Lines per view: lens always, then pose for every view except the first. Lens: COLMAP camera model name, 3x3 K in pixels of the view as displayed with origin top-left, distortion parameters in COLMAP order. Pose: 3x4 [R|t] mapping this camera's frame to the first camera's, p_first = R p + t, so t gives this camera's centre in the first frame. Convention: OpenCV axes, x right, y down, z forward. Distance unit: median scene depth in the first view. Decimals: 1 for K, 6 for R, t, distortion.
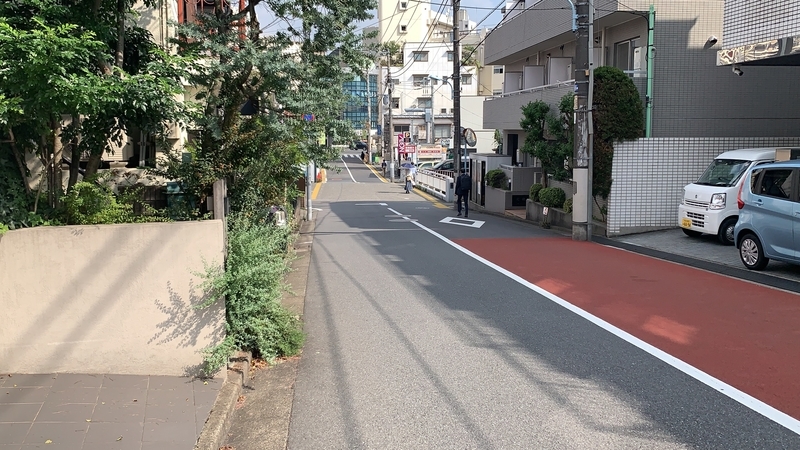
lens RADIAL K [[652.6, 0, 400.0], [0, 652.6, 225.0], [0, 0, 1]] dist [-0.053752, -0.001114]
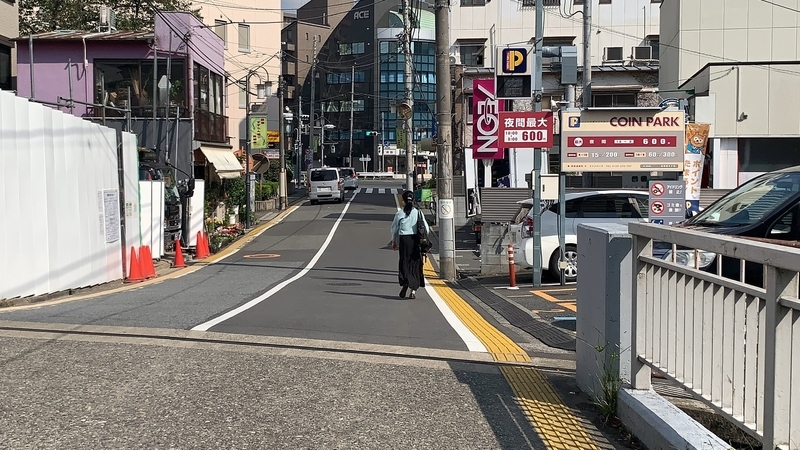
lens RADIAL K [[903.8, 0, 400.0], [0, 903.8, 225.0], [0, 0, 1]] dist [-0.006618, -0.021031]
pose [[0.995047, 0.010917, -0.098800, 0.002791], [-0.018567, 0.996870, -0.076846, -0.046506], [0.097652, 0.078300, 0.992136, 0.524165]]
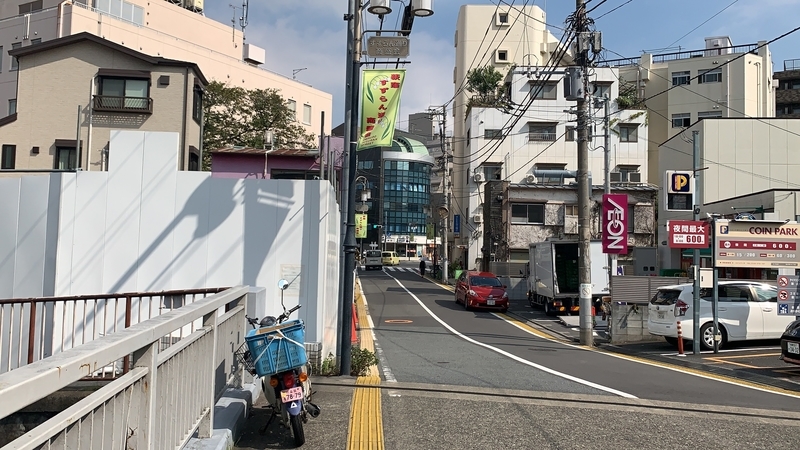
lens RADIAL K [[652.6, 0, 400.0], [0, 652.6, 225.0], [0, 0, 1]] dist [-0.053752, -0.001114]
pose [[0.998515, 0.033708, -0.042789, -0.069563], [-0.040921, 0.982666, -0.180810, -0.048459], [0.035953, 0.182292, 0.982587, 0.534443]]
